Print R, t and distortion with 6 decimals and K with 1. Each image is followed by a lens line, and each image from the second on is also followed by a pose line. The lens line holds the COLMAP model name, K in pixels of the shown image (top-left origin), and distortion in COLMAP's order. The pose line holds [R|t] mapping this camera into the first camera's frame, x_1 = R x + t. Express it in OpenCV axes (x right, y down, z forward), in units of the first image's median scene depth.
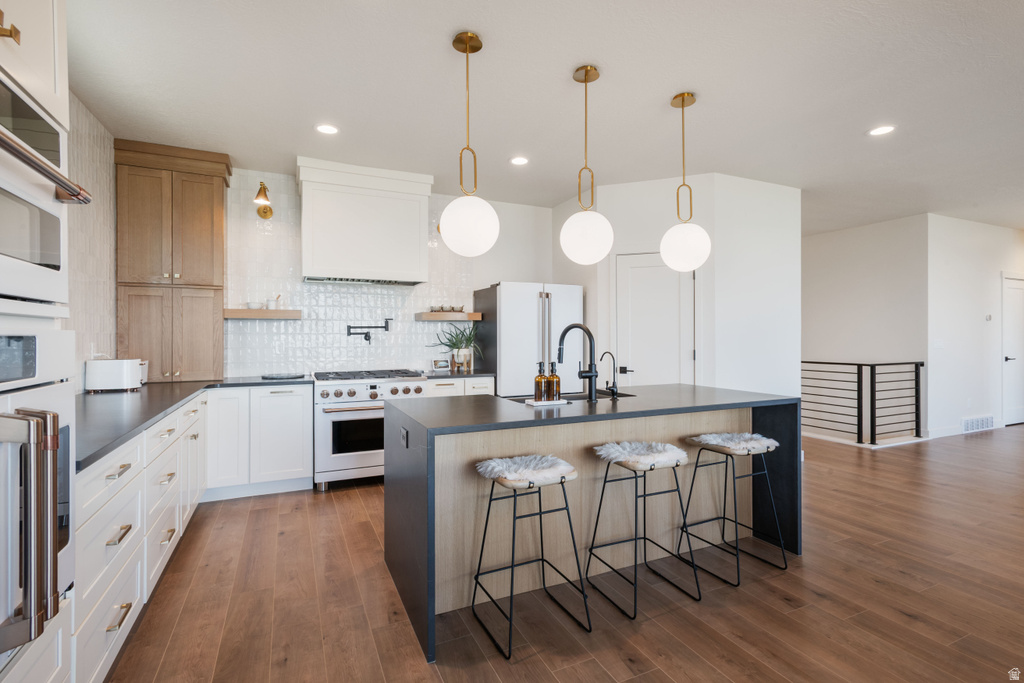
lens RADIAL K [[486.2, 0, 508.1], [0, 486.2, 334.8], [0, 0, 1]] dist [0.002732, 0.000721]
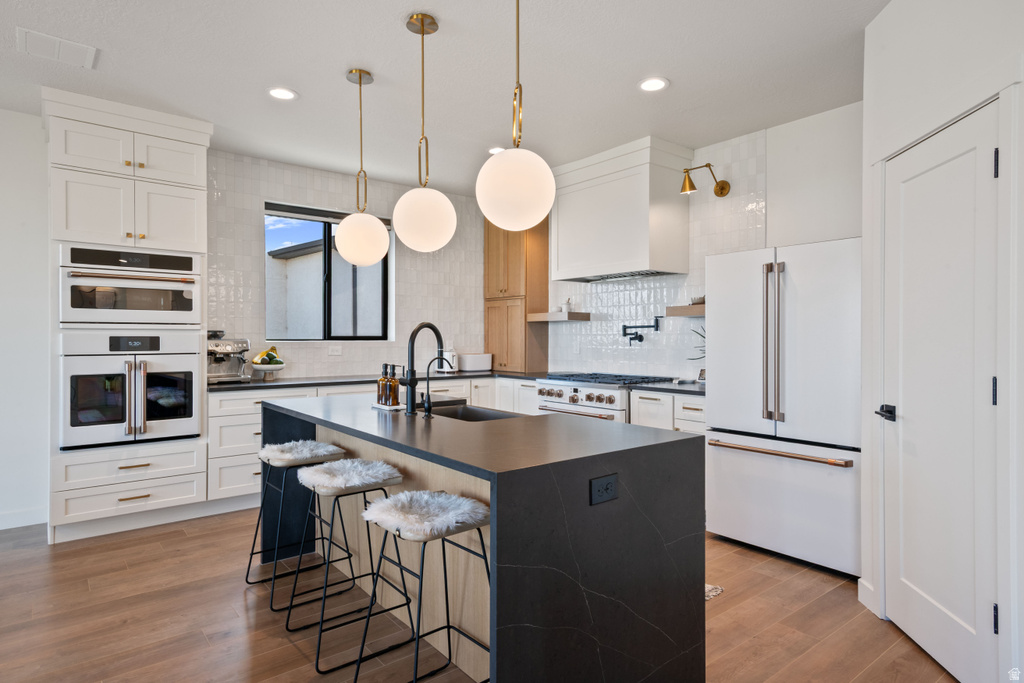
lens RADIAL K [[571.3, 0, 512.0], [0, 571.3, 341.5], [0, 0, 1]] dist [0.001120, 0.000104]
pose [[0.247088, 0.009452, -0.968947, 0.671770], [0.001431, 0.999948, 0.010119, 0.000200], [0.968992, -0.003887, 0.247061, 0.524980]]
